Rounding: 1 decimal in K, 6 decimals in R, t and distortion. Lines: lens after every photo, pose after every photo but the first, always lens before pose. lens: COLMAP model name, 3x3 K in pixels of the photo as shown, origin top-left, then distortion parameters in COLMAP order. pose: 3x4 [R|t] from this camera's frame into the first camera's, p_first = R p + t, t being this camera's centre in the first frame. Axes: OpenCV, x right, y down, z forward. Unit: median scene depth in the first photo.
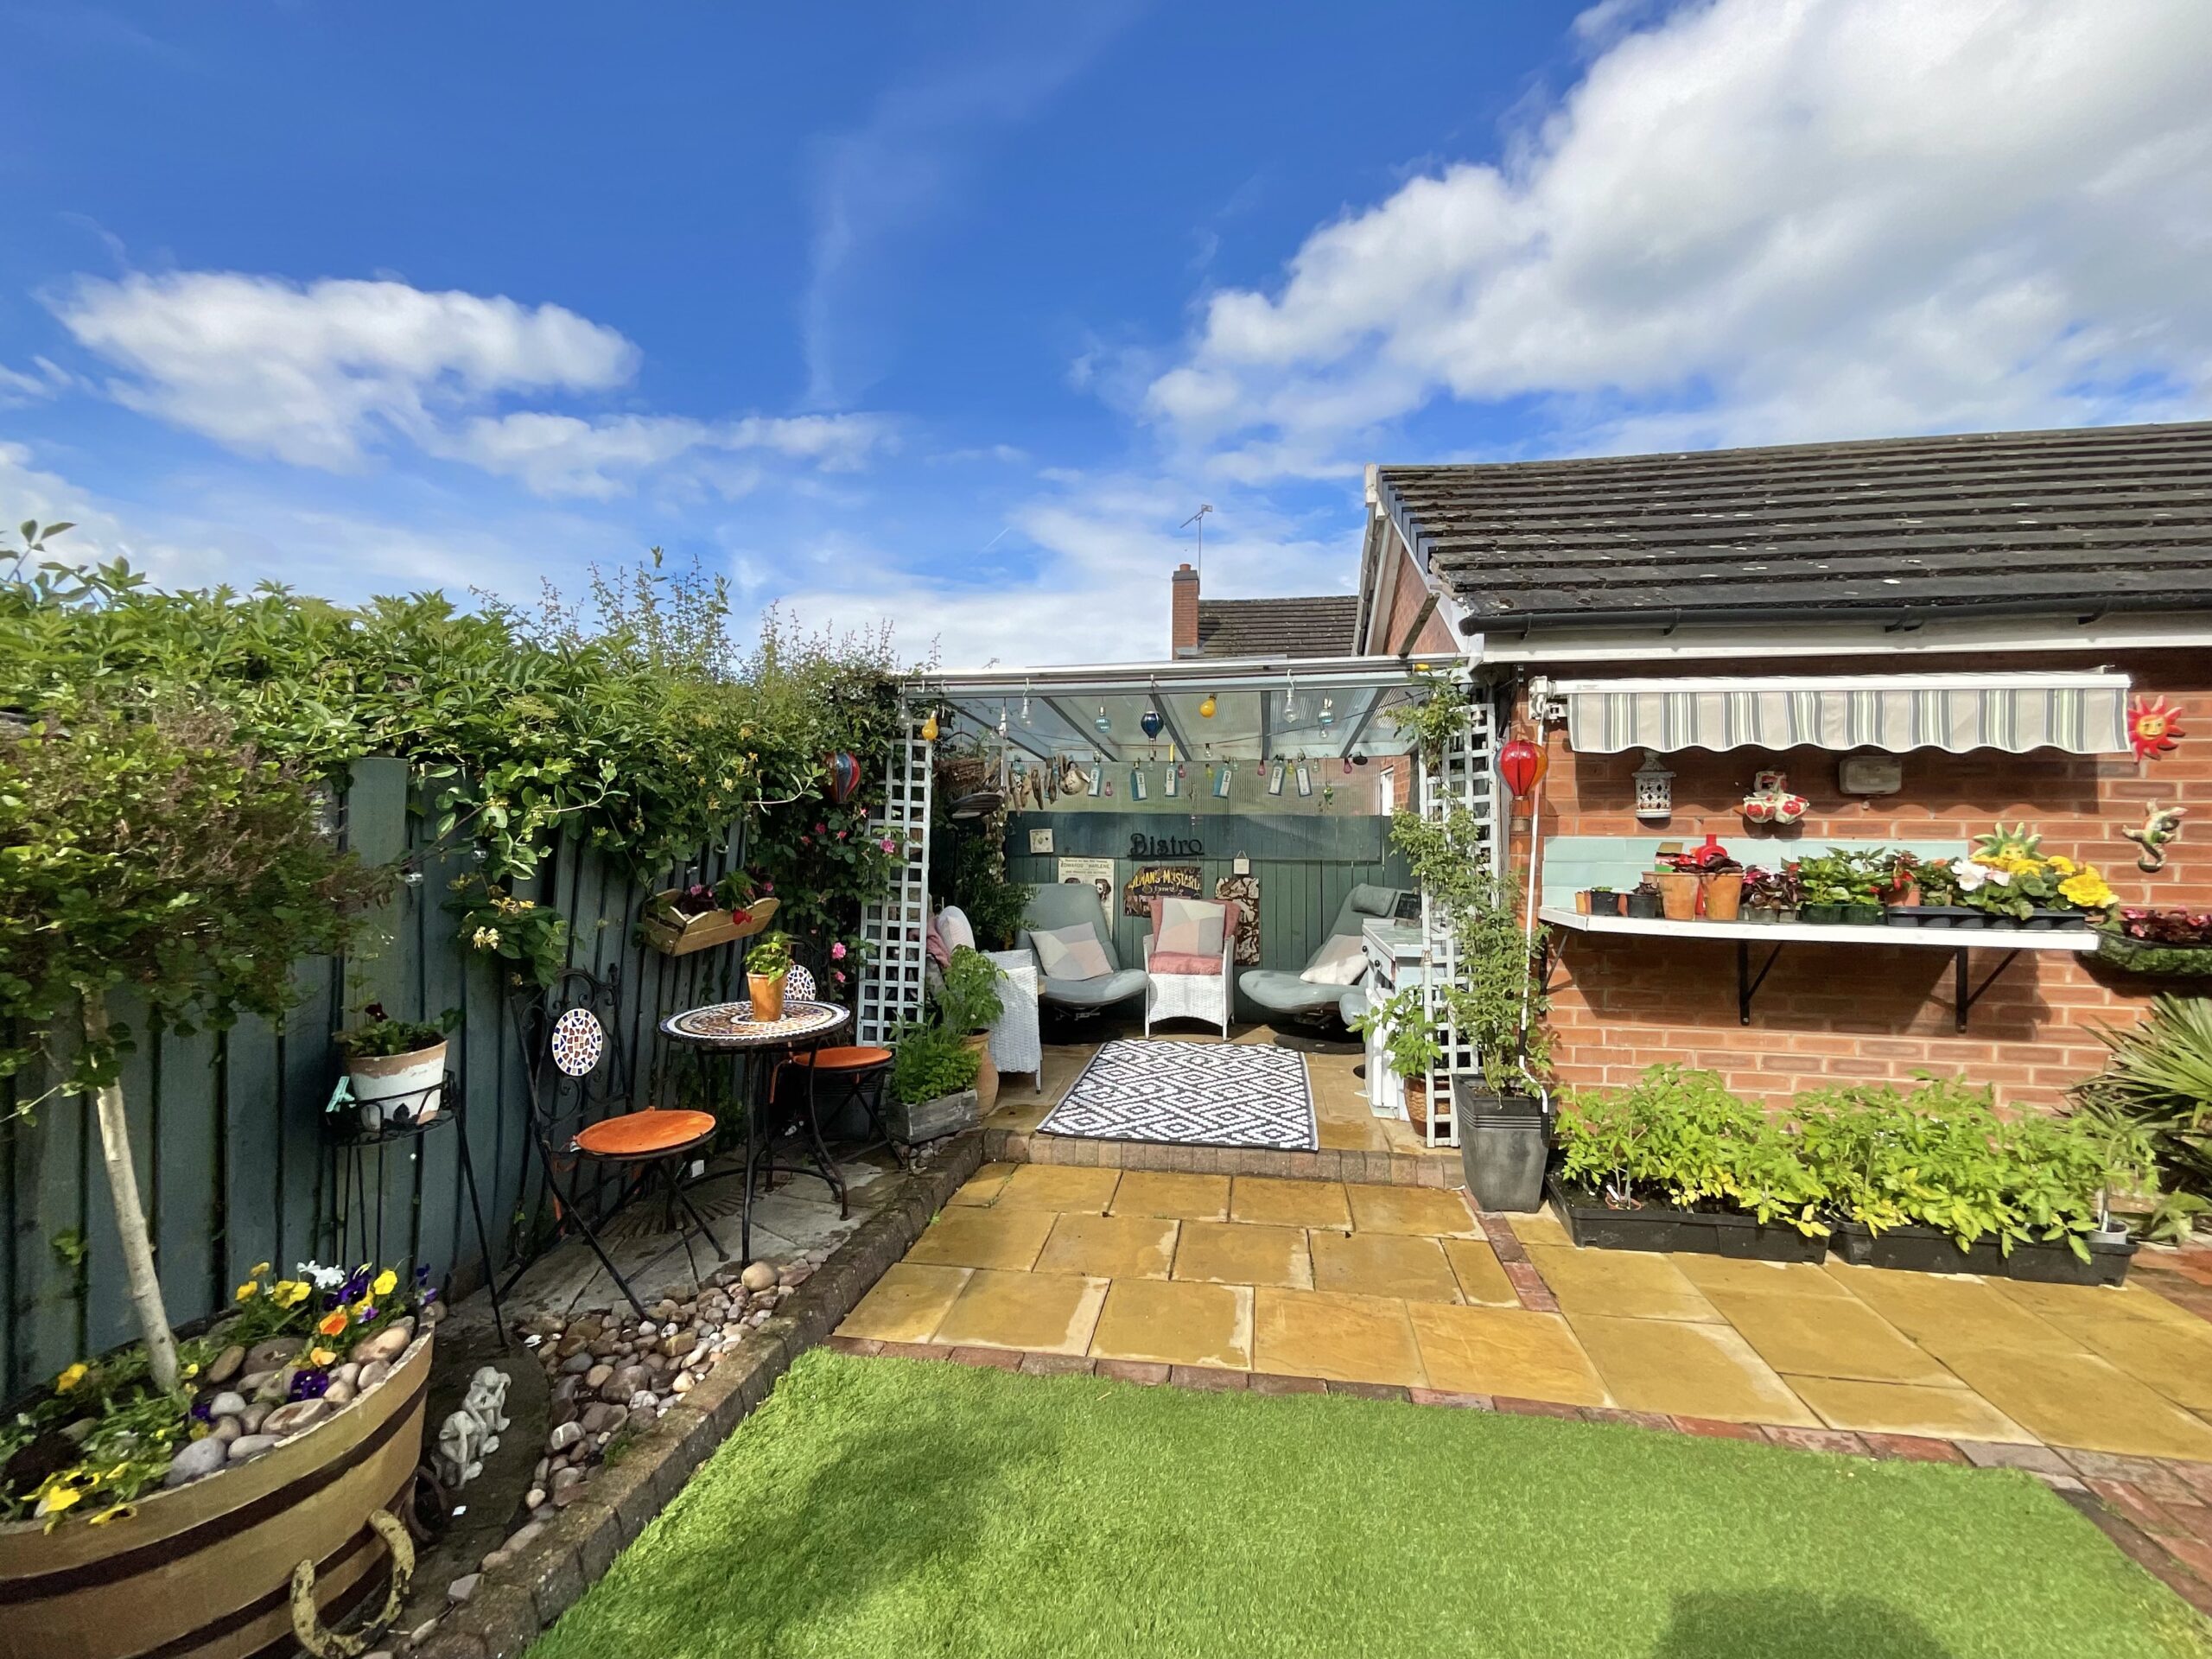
lens RADIAL K [[900.4, 0, 1106.1], [0, 900.4, 831.2], [0, 0, 1]] dist [0.001018, 0.000860]
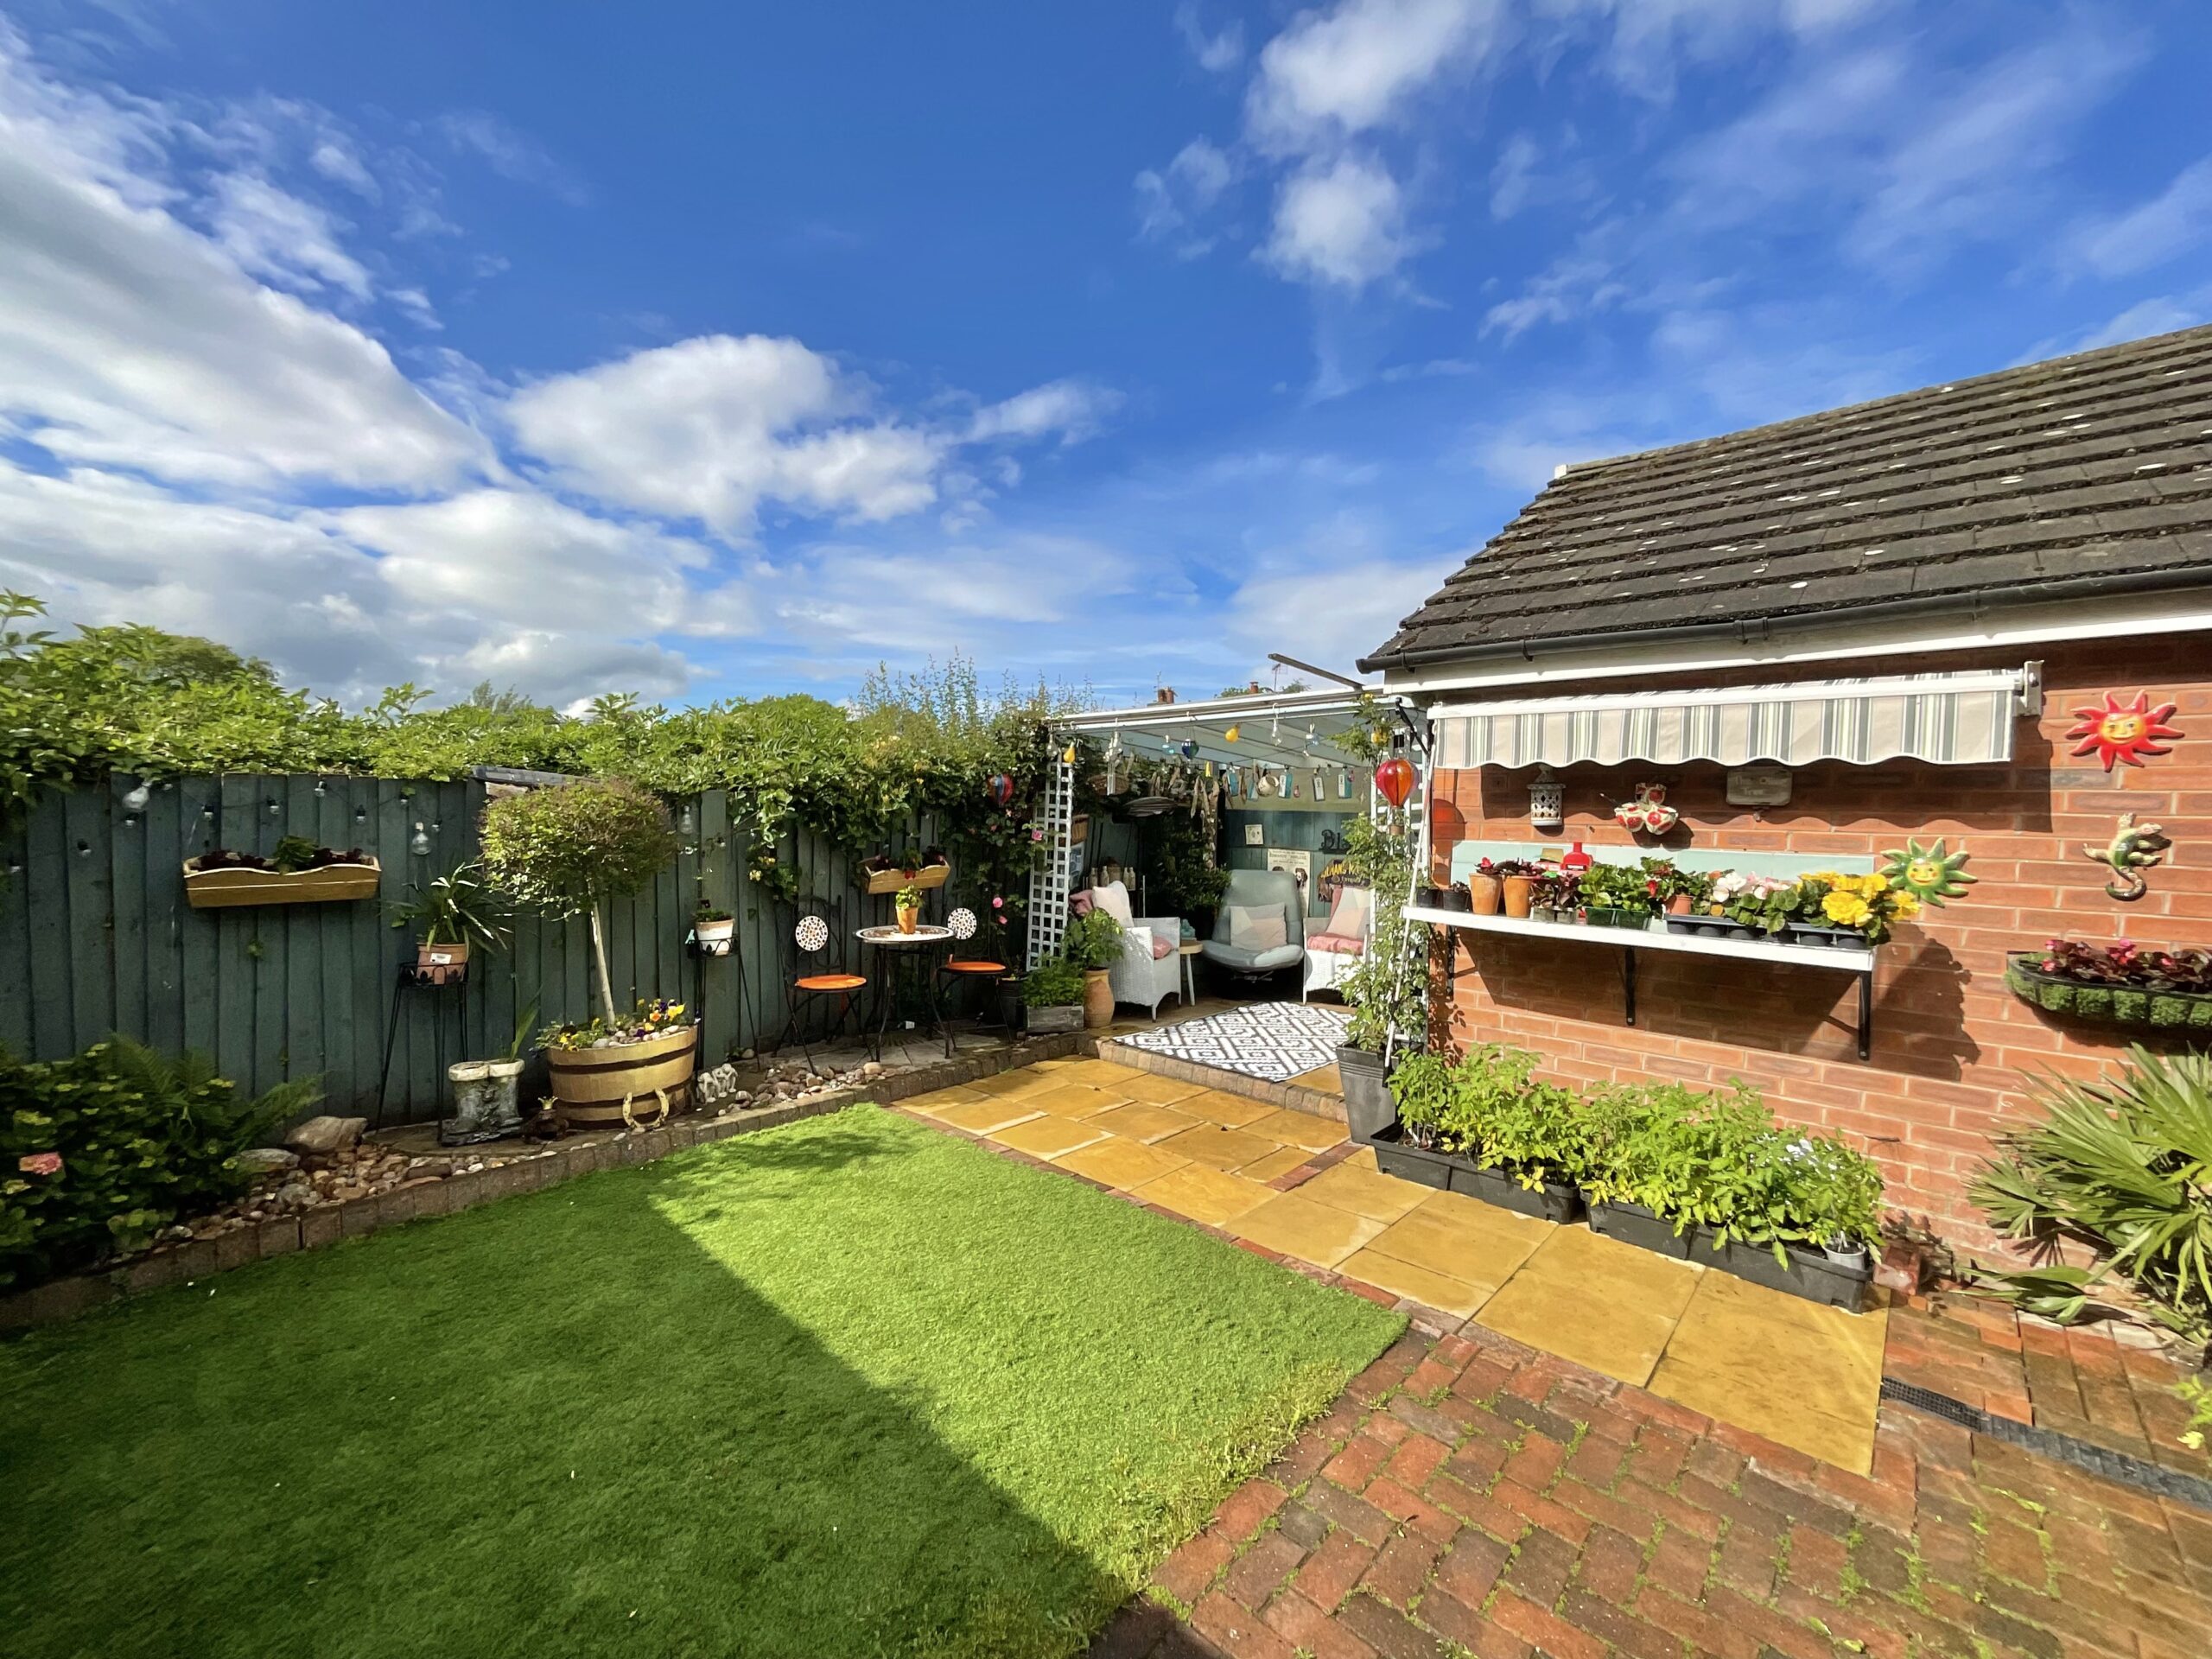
lens RADIAL K [[900.4, 0, 1110.6], [0, 900.4, 830.4], [0, 0, 1]] dist [-0.003859, 0.009977]
pose [[0.839165, 0.019335, -0.543533, 0.700226], [-0.013341, 0.999799, 0.014968, -0.016906], [0.543713, -0.005309, 0.839255, -0.190042]]
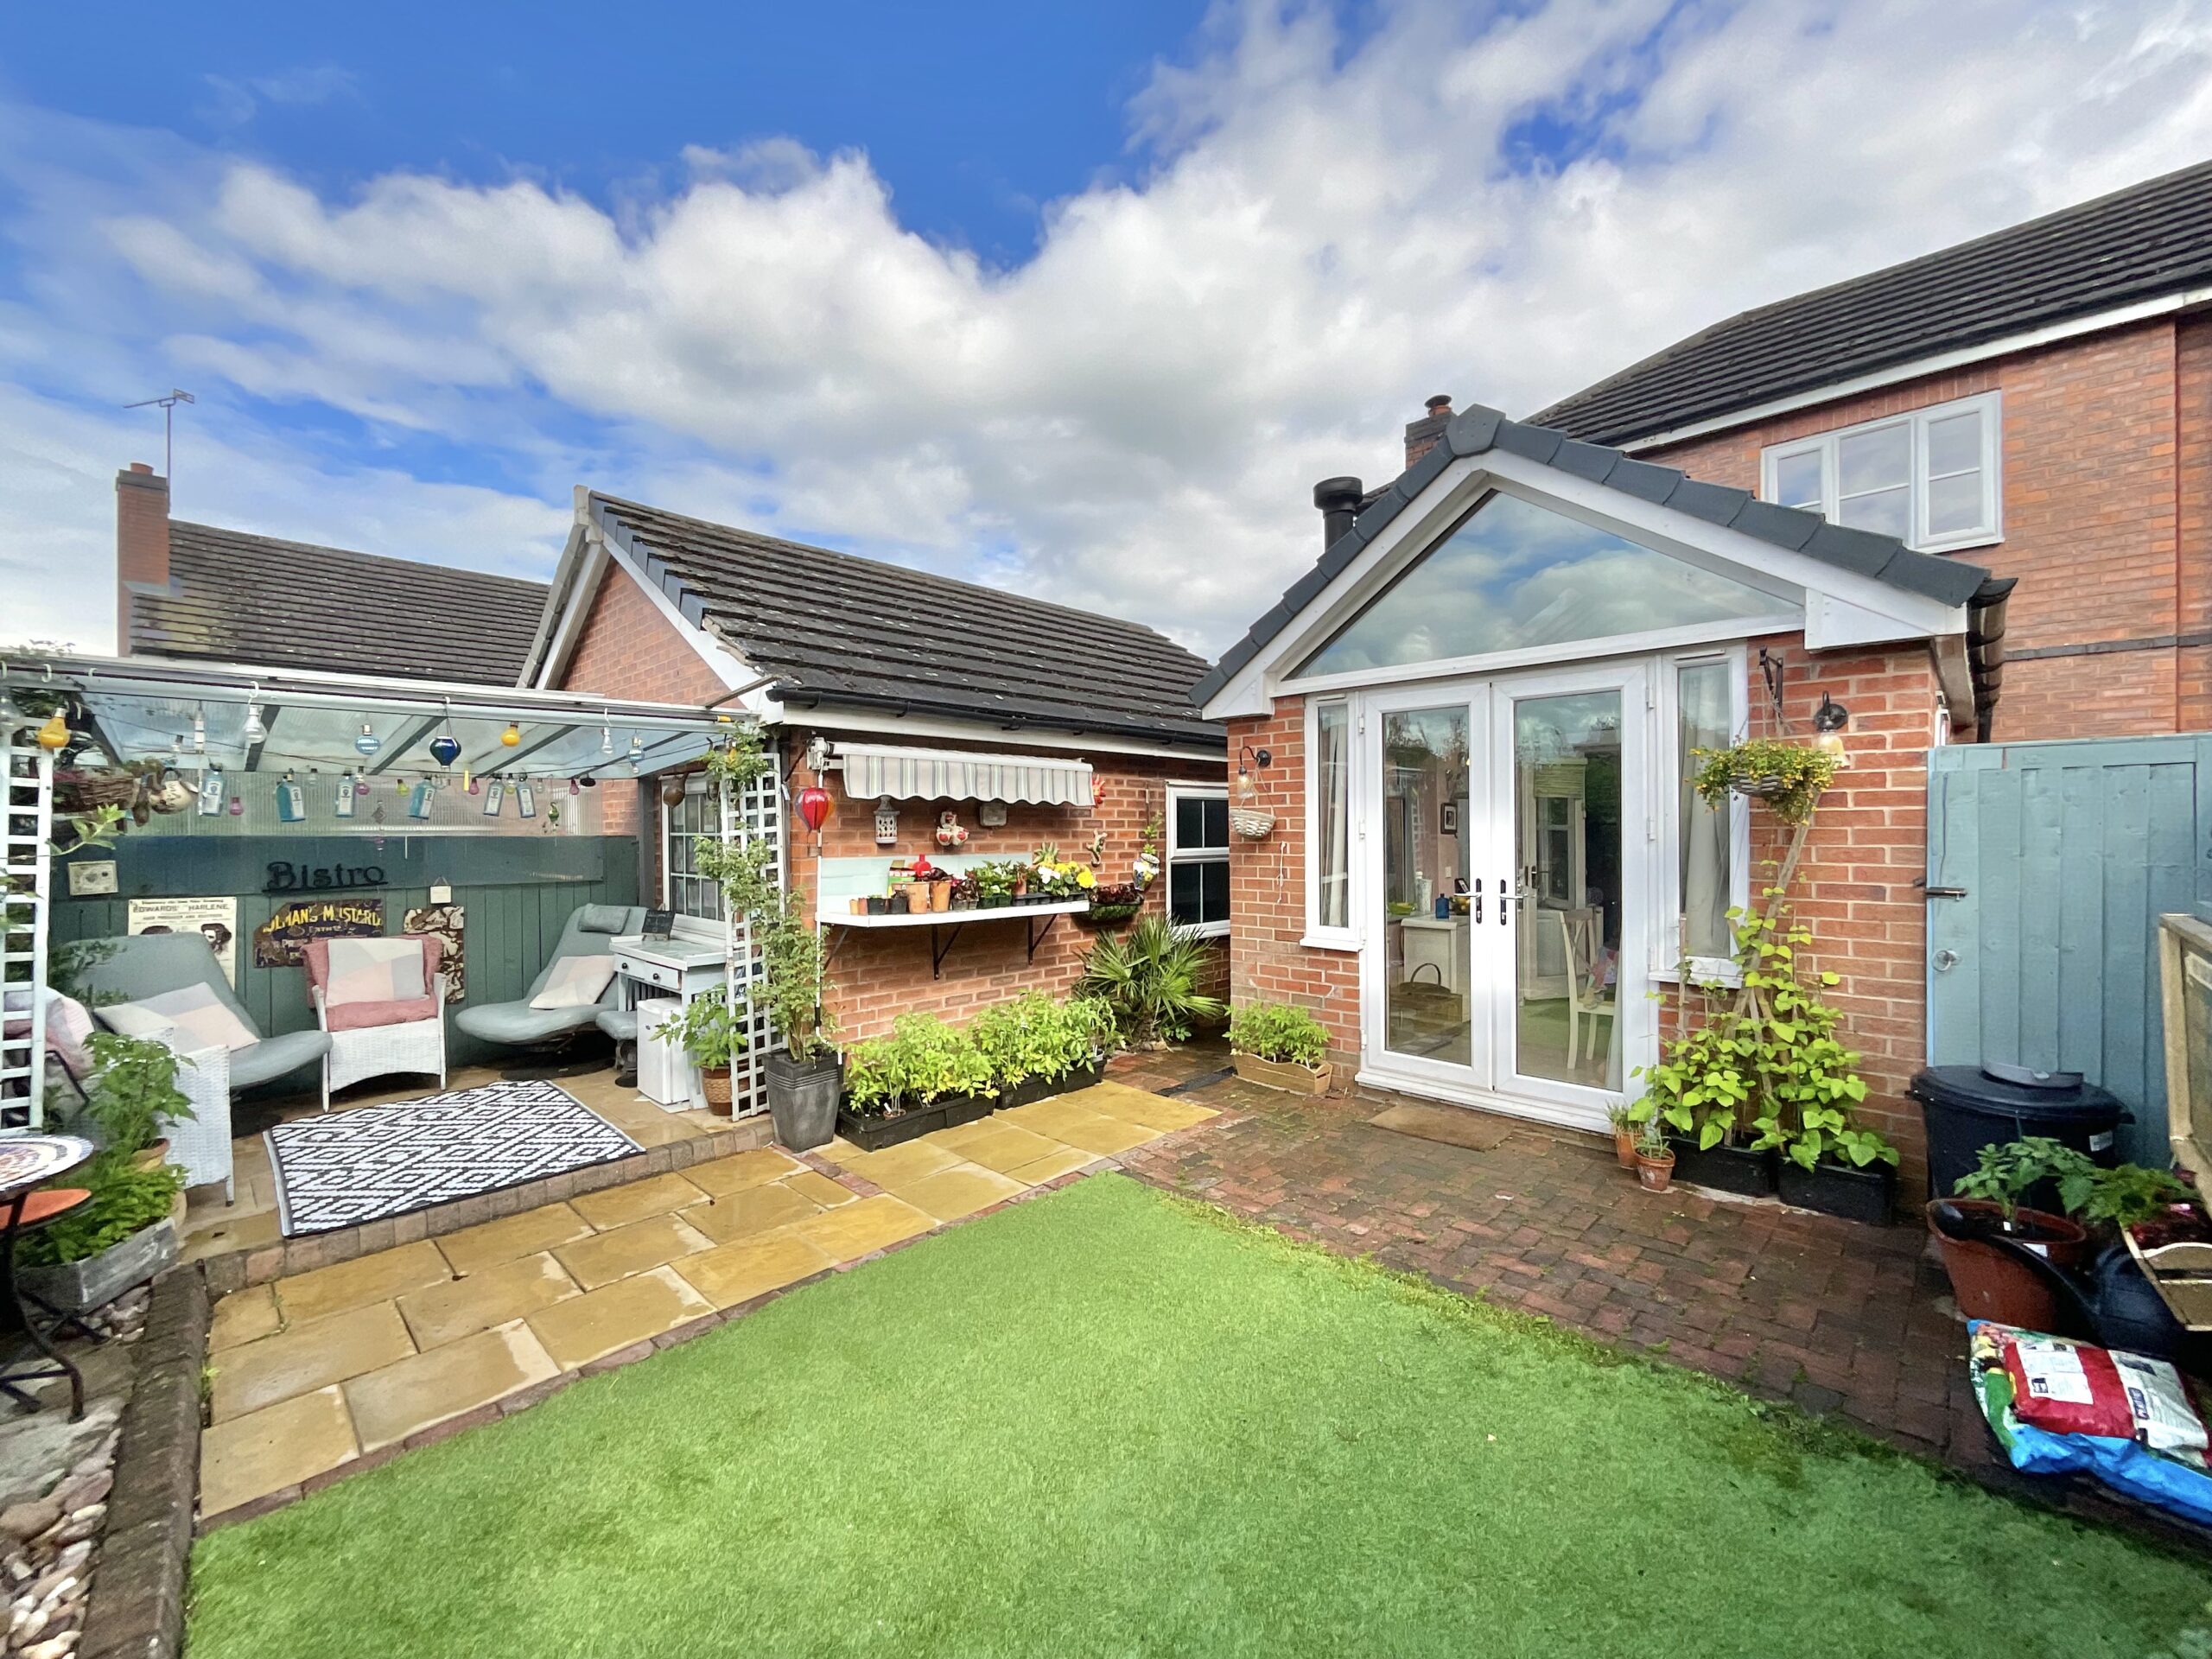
lens RADIAL K [[900.4, 0, 1106.1], [0, 900.4, 831.2], [0, 0, 1]] dist [0.001018, 0.000860]
pose [[0.569286, -0.010230, 0.822076, -0.333413], [0.010638, 0.999931, 0.005076, -0.034273], [-0.822071, 0.005855, 0.569355, -0.086151]]
